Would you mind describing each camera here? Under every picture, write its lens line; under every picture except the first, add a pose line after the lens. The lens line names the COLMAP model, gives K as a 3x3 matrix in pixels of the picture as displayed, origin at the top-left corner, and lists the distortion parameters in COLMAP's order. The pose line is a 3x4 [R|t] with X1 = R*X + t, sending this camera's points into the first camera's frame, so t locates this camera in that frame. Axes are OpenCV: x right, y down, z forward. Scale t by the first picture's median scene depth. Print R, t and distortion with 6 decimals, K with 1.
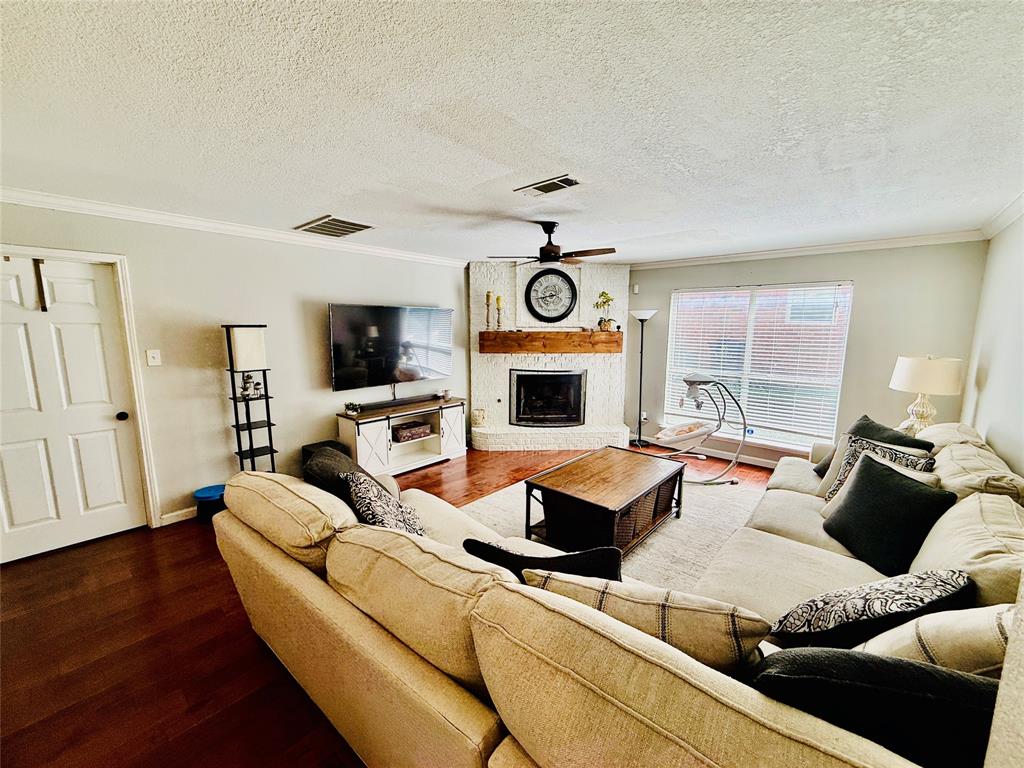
lens RADIAL K [[406.9, 0, 511.2], [0, 406.9, 387.2], [0, 0, 1]] dist [0.000300, 0.000061]
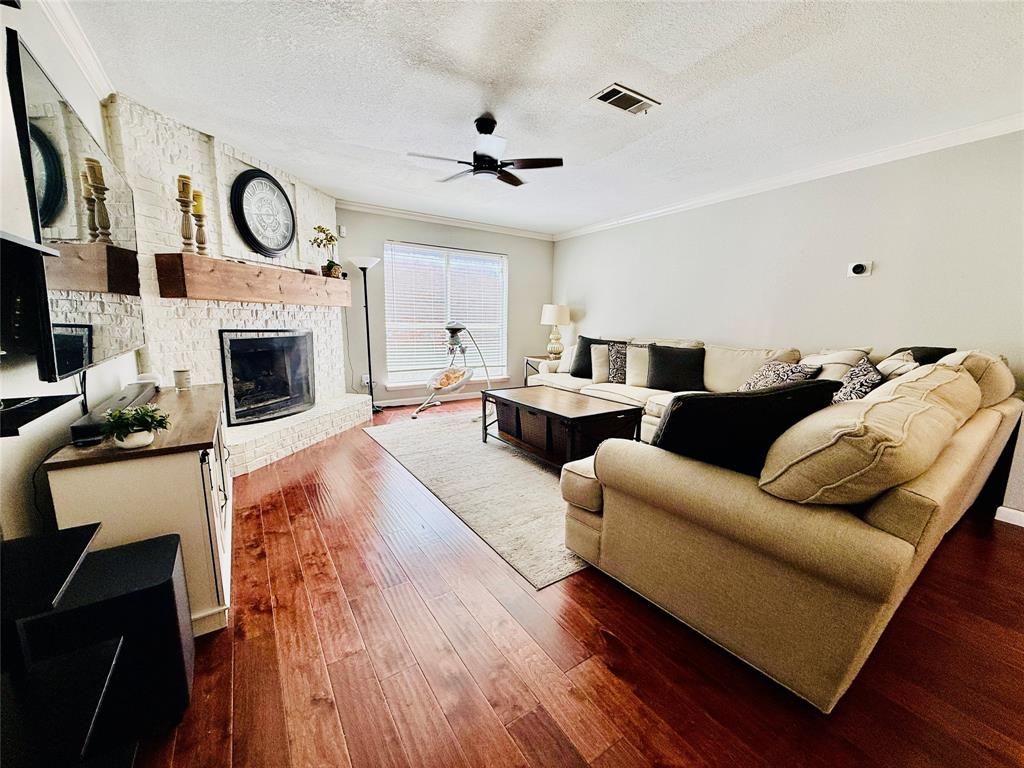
lens RADIAL K [[406.9, 0, 510.8], [0, 406.9, 386.0], [0, 0, 1]] dist [0.000300, 0.000061]
pose [[0.235266, -0.153506, 0.959732, -0.477278], [0.128762, 0.983668, 0.125770, 0.013905], [-0.963364, 0.093988, 0.251190, 0.483177]]
